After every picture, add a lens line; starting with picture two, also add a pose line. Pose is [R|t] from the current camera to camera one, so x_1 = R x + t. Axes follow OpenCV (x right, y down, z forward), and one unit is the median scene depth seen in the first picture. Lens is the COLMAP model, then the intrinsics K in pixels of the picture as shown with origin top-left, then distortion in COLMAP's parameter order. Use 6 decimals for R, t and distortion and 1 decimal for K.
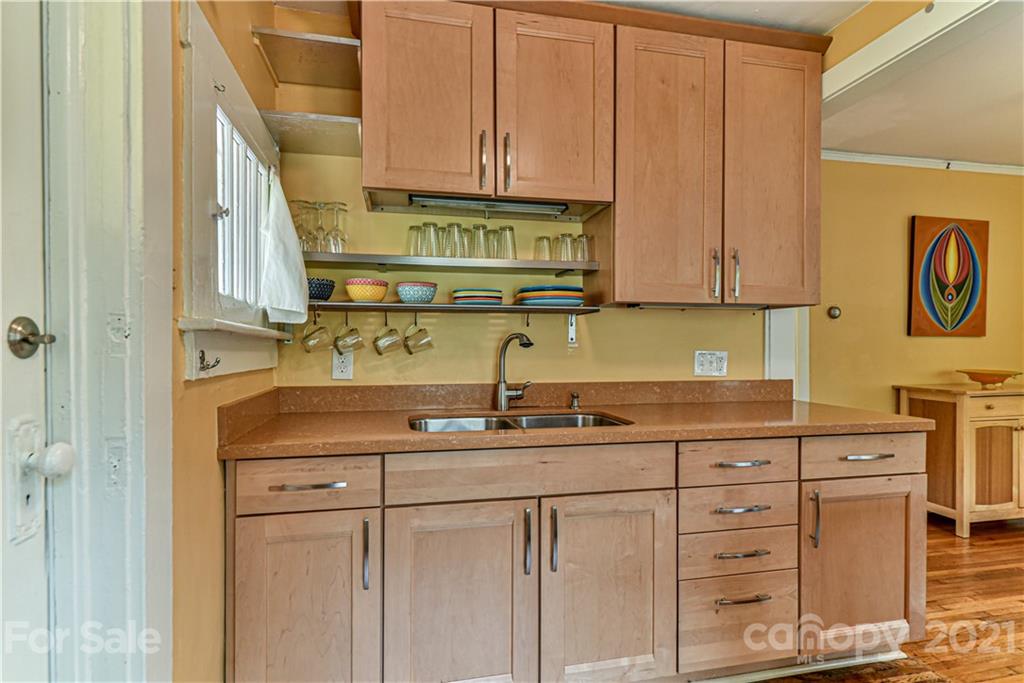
lens RADIAL K [[485.3, 0, 505.4], [0, 485.3, 349.3], [0, 0, 1]] dist [0.007391, 0.000488]
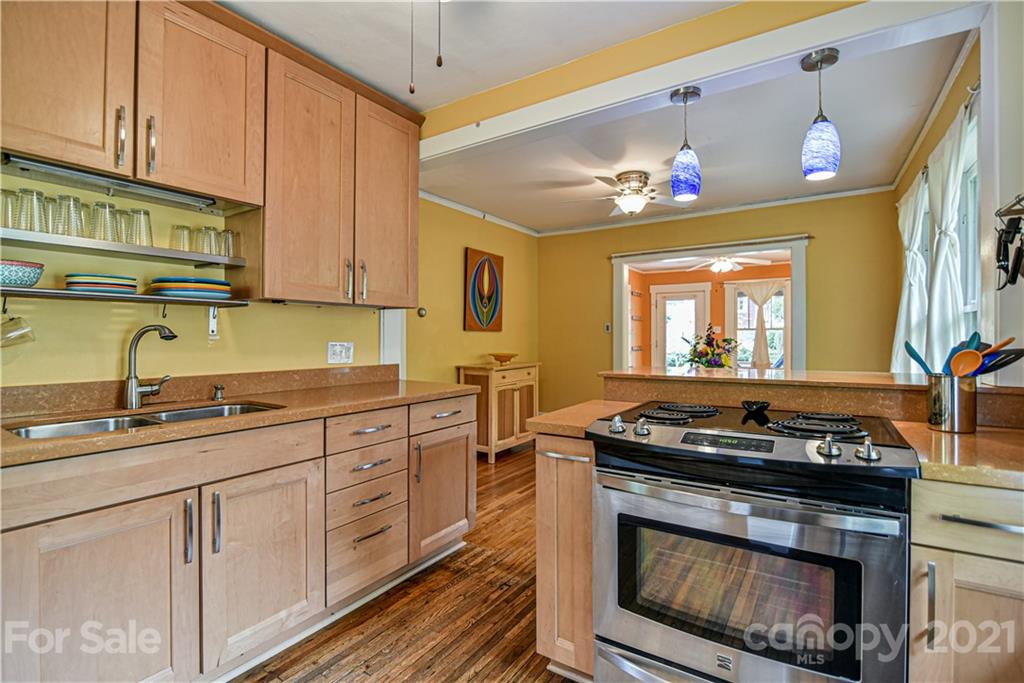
lens RADIAL K [[472.1, 0, 512.1], [0, 472.1, 339.5], [0, 0, 1]] dist [-0.001091, -0.000647]
pose [[0.696147, -0.001035, 0.717898, -0.144490], [0.001008, 0.999999, 0.000465, -0.004340], [-0.717898, 0.000400, 0.696148, -0.132806]]
